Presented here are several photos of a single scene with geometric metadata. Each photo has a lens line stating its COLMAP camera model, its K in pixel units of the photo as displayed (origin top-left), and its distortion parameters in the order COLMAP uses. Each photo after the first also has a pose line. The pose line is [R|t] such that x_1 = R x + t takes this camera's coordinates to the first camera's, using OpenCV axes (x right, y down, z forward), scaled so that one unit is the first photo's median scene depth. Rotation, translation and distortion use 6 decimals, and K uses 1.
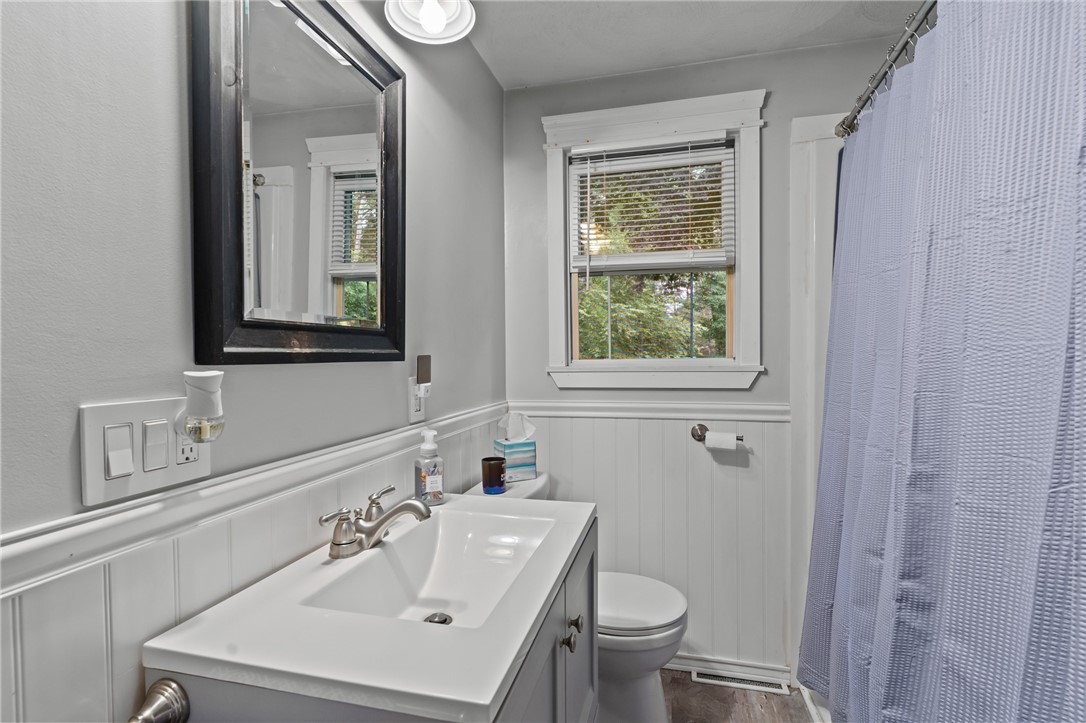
lens RADIAL K [[518.0, 0, 543.1], [0, 518.0, 366.8], [0, 0, 1]] dist [0.003848, 0.000339]
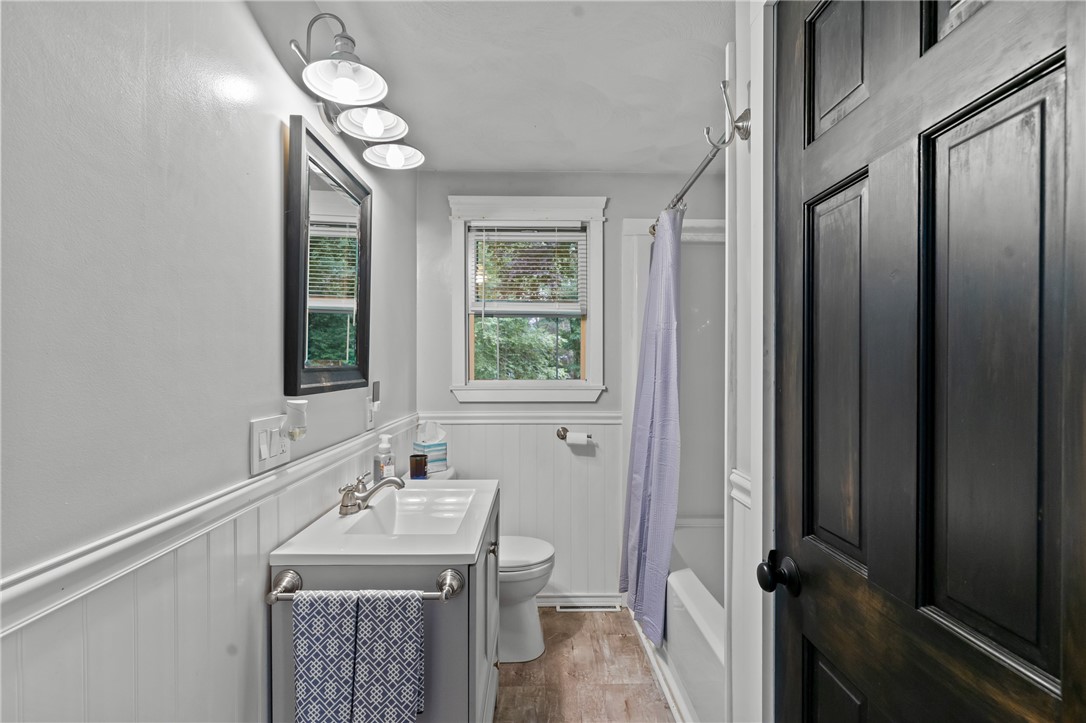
lens RADIAL K [[518.0, 0, 543.1], [0, 518.0, 366.8], [0, 0, 1]] dist [0.003848, 0.000339]
pose [[0.965694, 0.008271, 0.259553, -0.117553], [-0.004312, 0.999866, -0.015817, -0.031194], [-0.259649, 0.014155, 0.965599, -0.353391]]
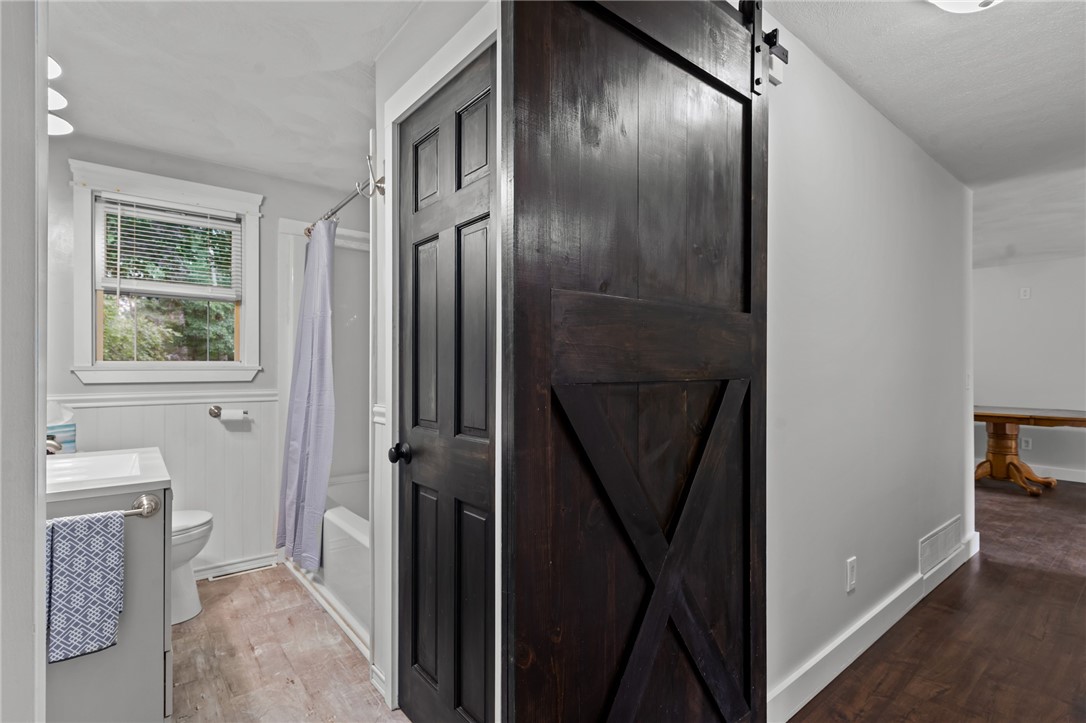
lens RADIAL K [[518.0, 0, 543.1], [0, 518.0, 366.8], [0, 0, 1]] dist [0.003848, 0.000339]
pose [[0.603217, 0.009249, 0.797524, -0.324804], [0.007062, 0.999832, -0.016937, 0.032888], [-0.797546, 0.015849, 0.603050, -0.655095]]
